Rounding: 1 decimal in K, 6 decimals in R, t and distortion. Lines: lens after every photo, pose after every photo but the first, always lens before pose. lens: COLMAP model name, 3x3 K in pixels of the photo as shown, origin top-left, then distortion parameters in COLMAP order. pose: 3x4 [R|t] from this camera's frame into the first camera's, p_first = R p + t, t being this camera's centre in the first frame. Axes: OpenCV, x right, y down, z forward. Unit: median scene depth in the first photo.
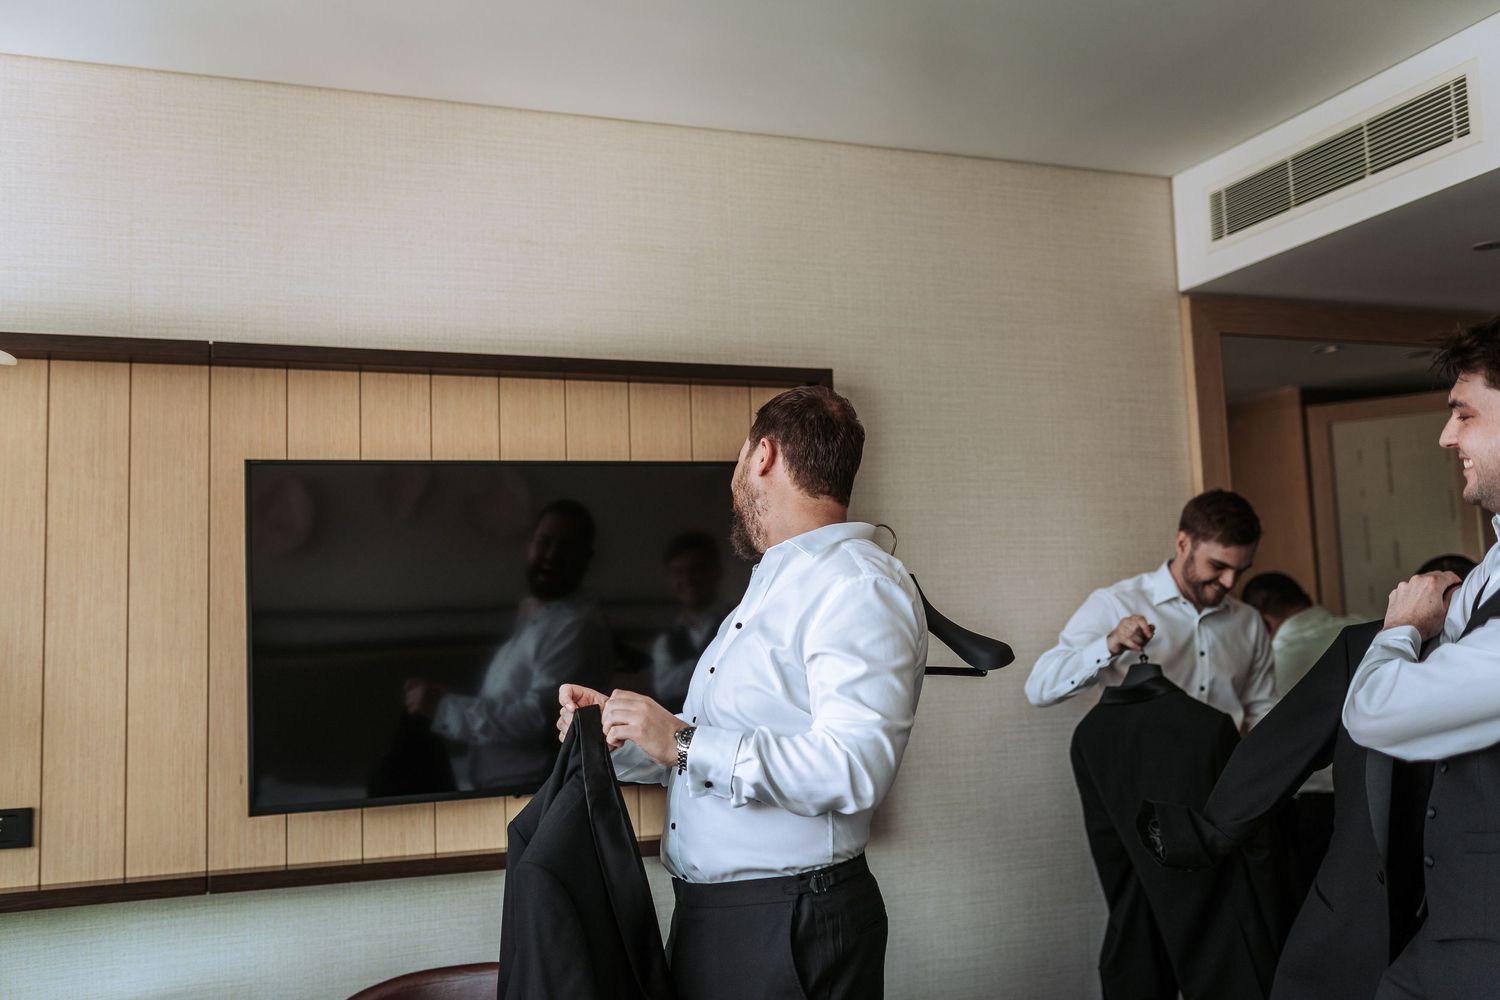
lens RADIAL K [[1441.5, 0, 737.5], [0, 1441.5, 507.7], [0, 0, 1]] dist [0.003833, 0.000000]
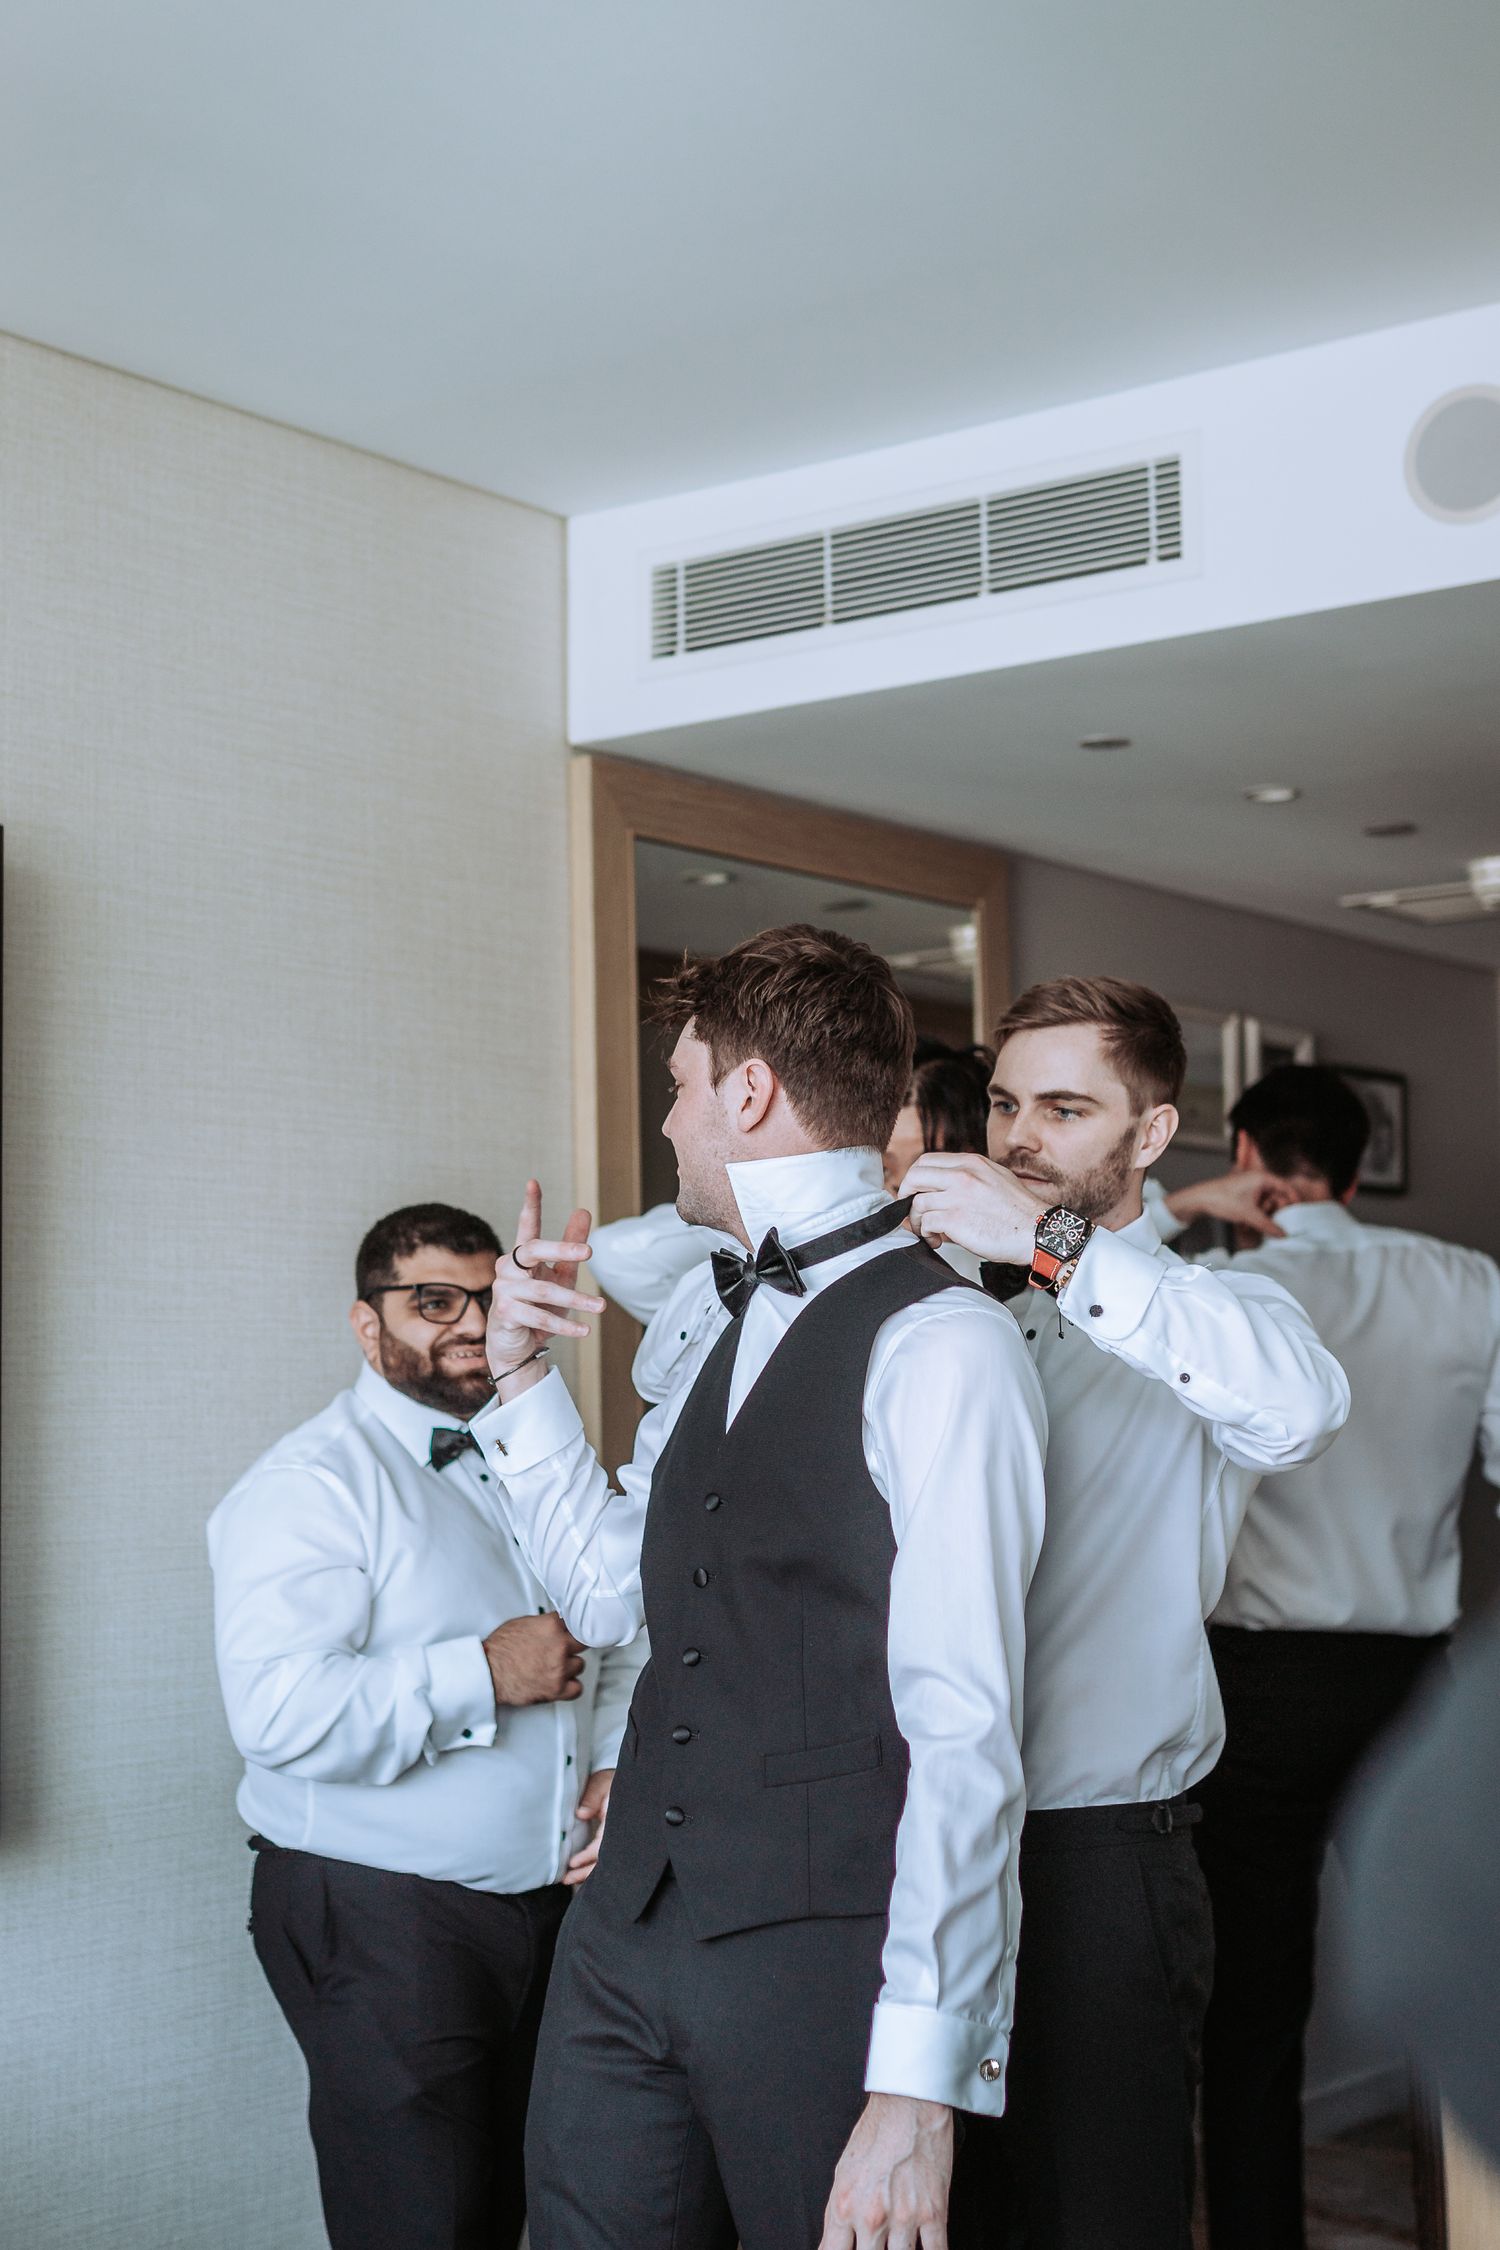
lens RADIAL K [[3305.7, 0, 745.6], [0, 3305.7, 1123.7], [0, 0, 1]] dist [-0.003474, 0.000000]
pose [[0.844392, 0.070750, 0.531033, -0.276976], [-0.069597, 0.997328, -0.022208, 0.005567], [-0.531186, -0.018206, 0.847060, -0.023532]]
